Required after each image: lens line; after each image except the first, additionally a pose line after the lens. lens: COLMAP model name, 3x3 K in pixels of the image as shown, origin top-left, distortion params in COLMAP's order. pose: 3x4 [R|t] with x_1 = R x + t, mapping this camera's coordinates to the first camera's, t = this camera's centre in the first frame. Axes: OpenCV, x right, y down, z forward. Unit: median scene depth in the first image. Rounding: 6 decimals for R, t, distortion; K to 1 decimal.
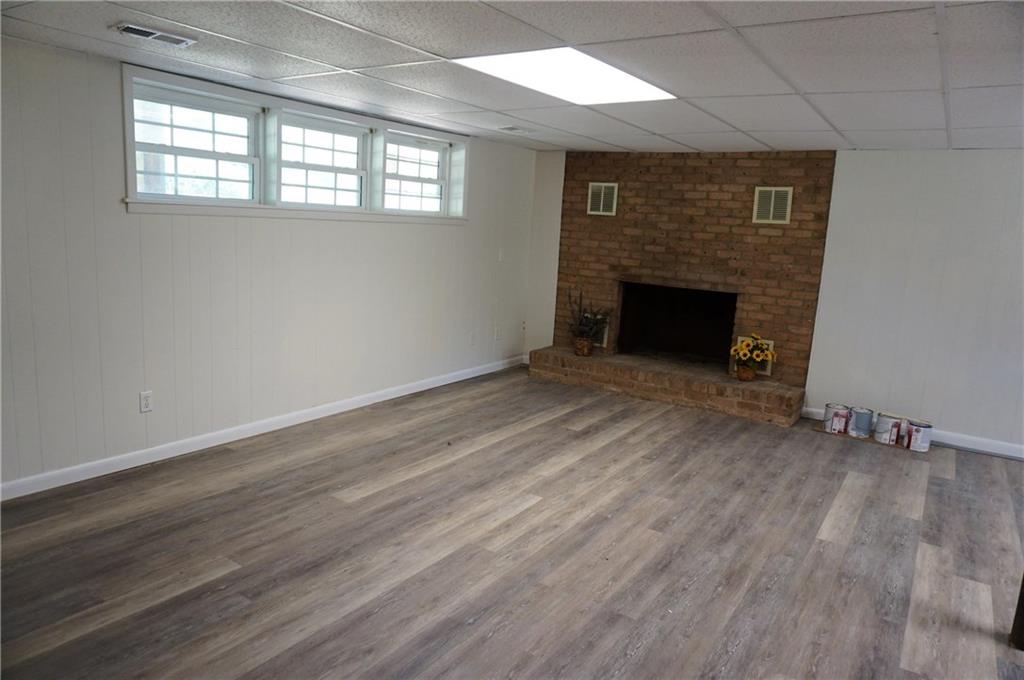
lens RADIAL K [[681.3, 0, 509.1], [0, 681.3, 345.6], [0, 0, 1]] dist [-0.056398, 0.038009]
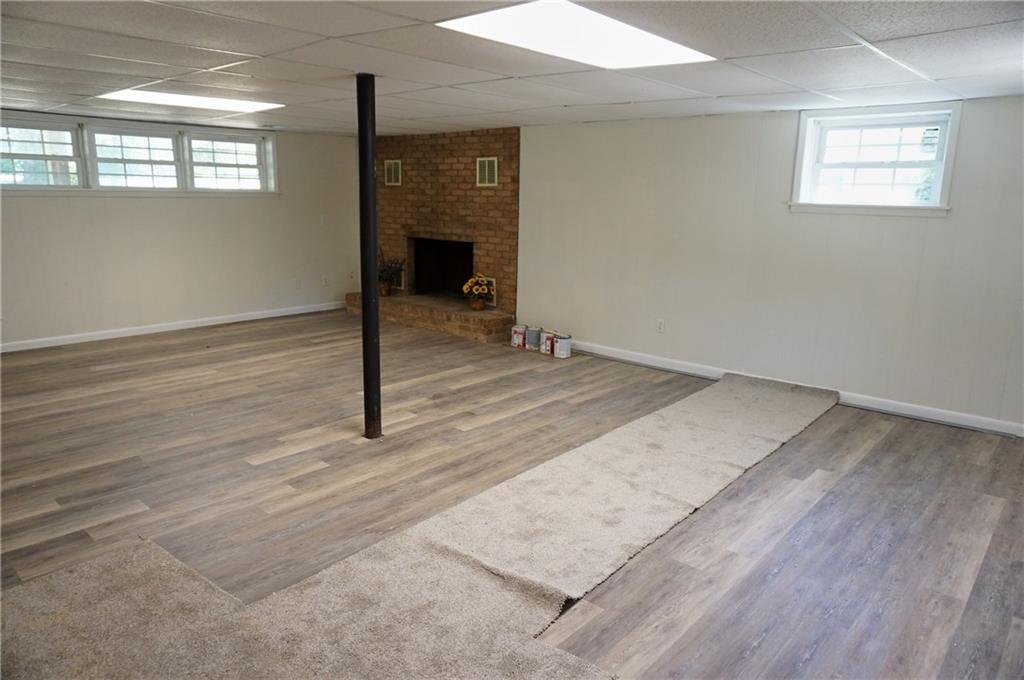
lens RADIAL K [[681.3, 0, 509.1], [0, 681.3, 345.6], [0, 0, 1]] dist [-0.056398, 0.038009]
pose [[0.988223, -0.002062, -0.153010, 0.617098], [0.007046, 0.999462, 0.032038, 0.078959], [0.152862, -0.032739, 0.987705, -0.271595]]
